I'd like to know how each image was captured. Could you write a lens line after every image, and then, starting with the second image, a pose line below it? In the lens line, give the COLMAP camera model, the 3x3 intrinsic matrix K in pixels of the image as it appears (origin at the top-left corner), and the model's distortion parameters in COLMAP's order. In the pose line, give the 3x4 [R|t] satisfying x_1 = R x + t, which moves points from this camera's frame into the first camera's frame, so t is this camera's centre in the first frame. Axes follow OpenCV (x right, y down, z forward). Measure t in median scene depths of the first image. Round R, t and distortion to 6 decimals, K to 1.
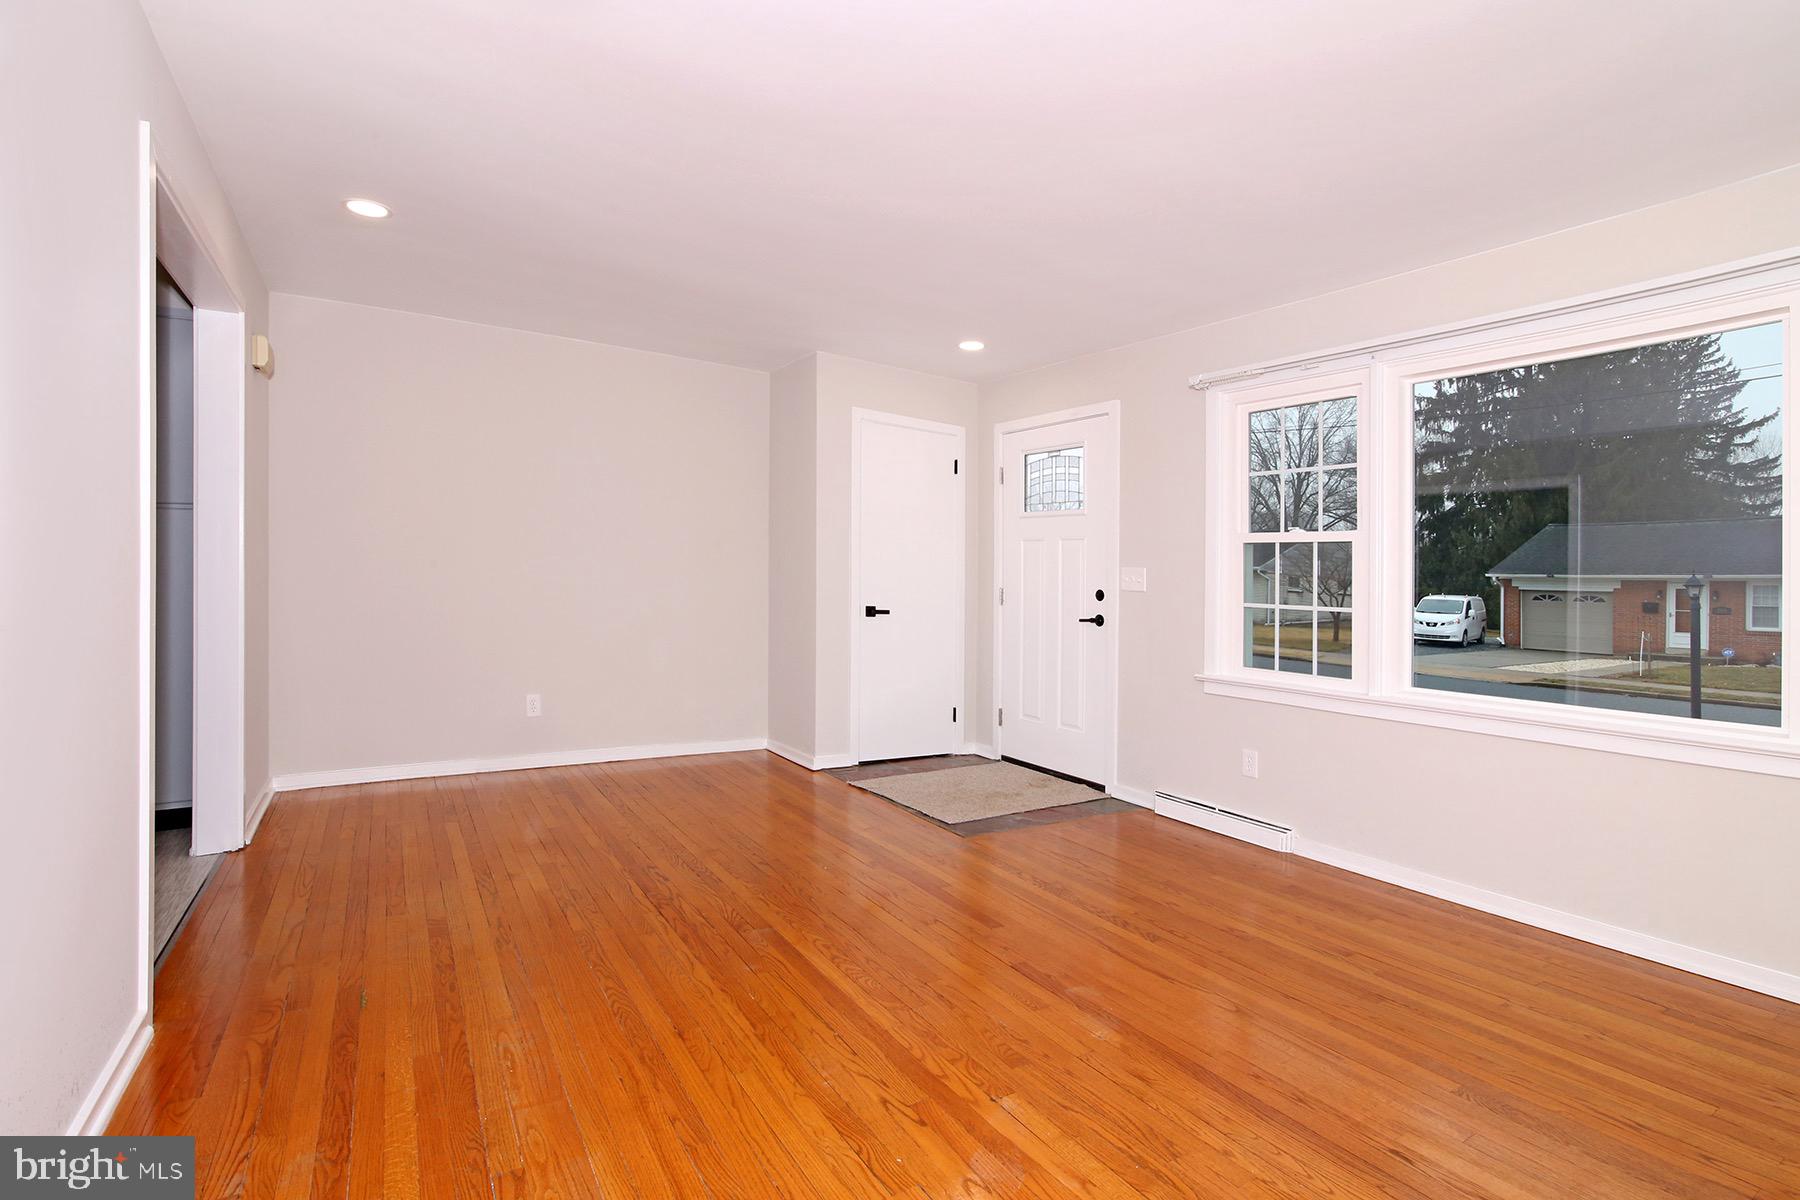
lens RADIAL K [[843.2, 0, 900.0], [0, 843.2, 600.0], [0, 0, 1]] dist [0.002307, -0.000029]
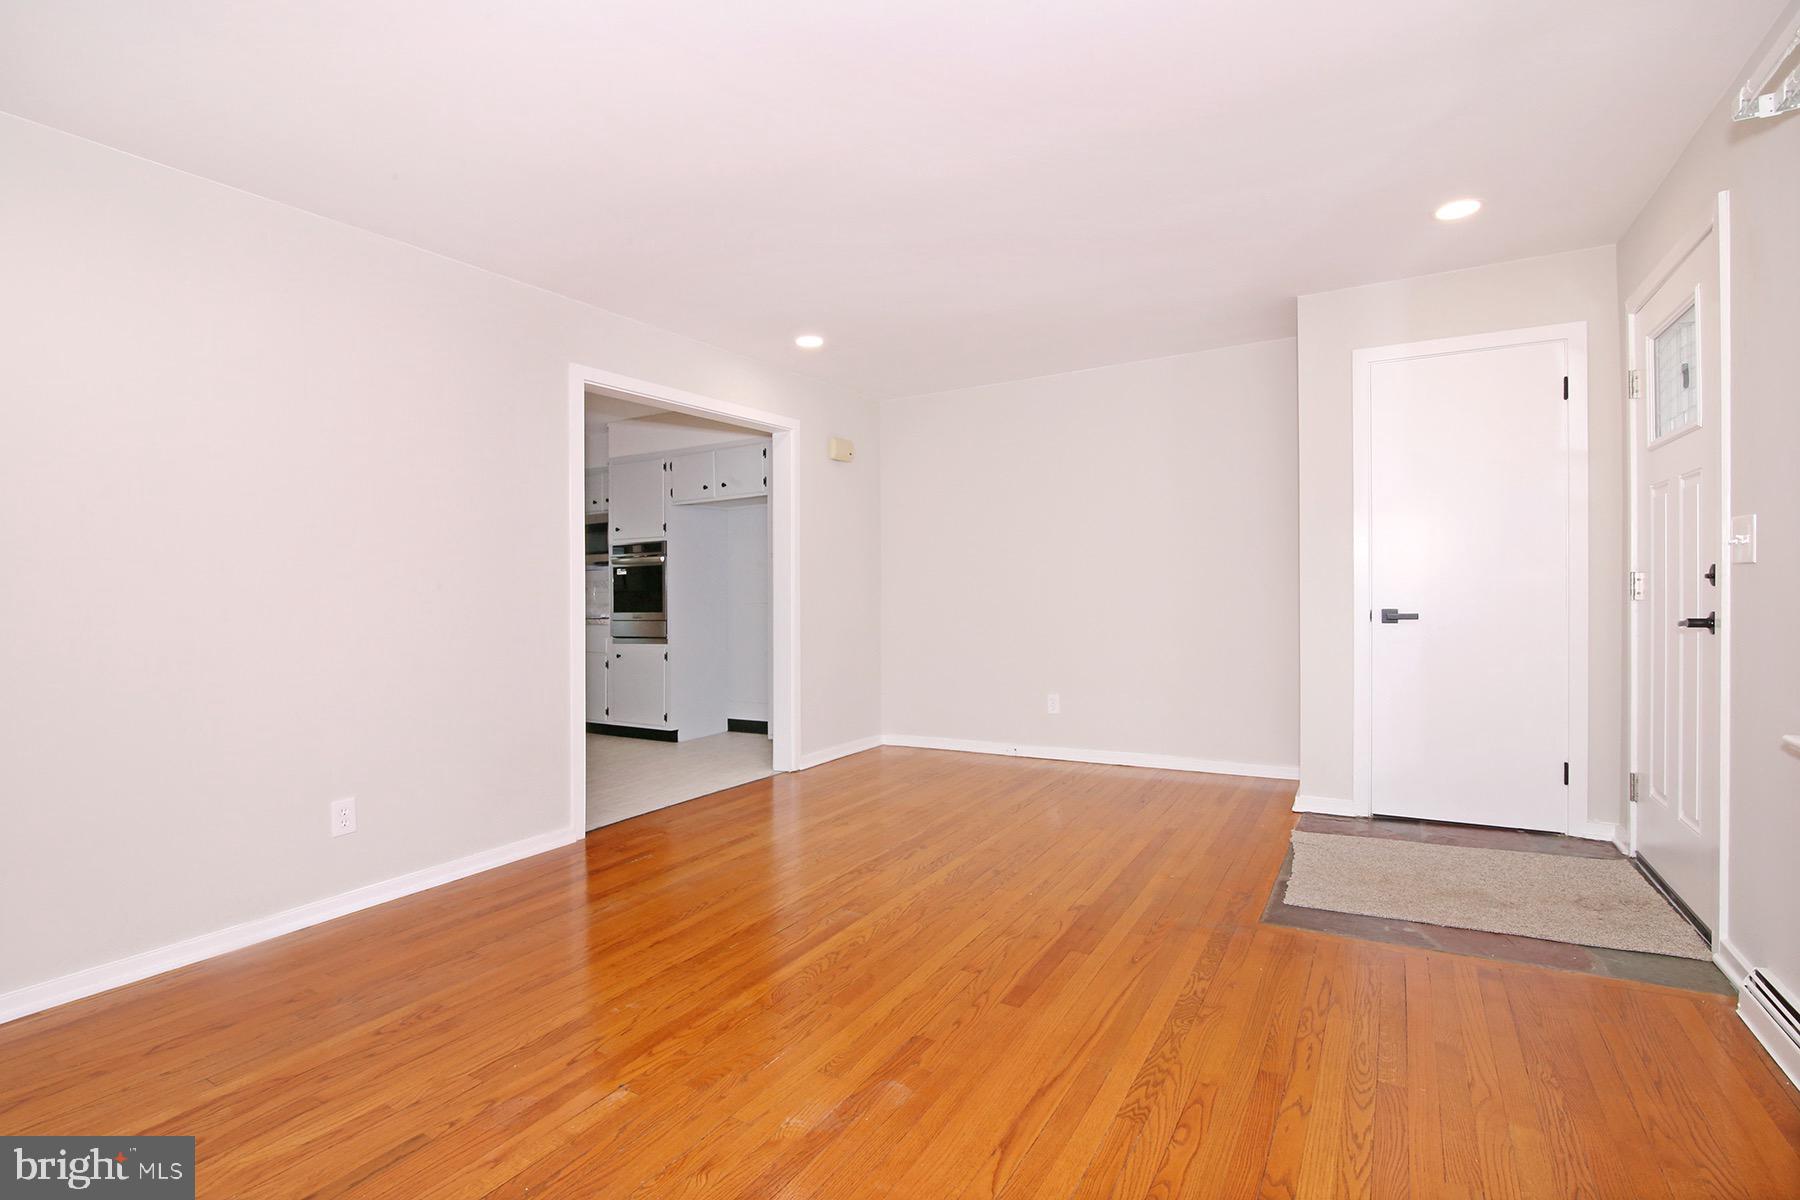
lens RADIAL K [[804.0, 0, 900.0], [0, 804.0, 600.0], [0, 0, 1]] dist [-0.014677, 0.000038]
pose [[0.471728, -0.037598, -0.880942, 0.760726], [0.022196, 0.999280, -0.030763, 0.025331], [0.881465, -0.005041, 0.472223, 0.558853]]
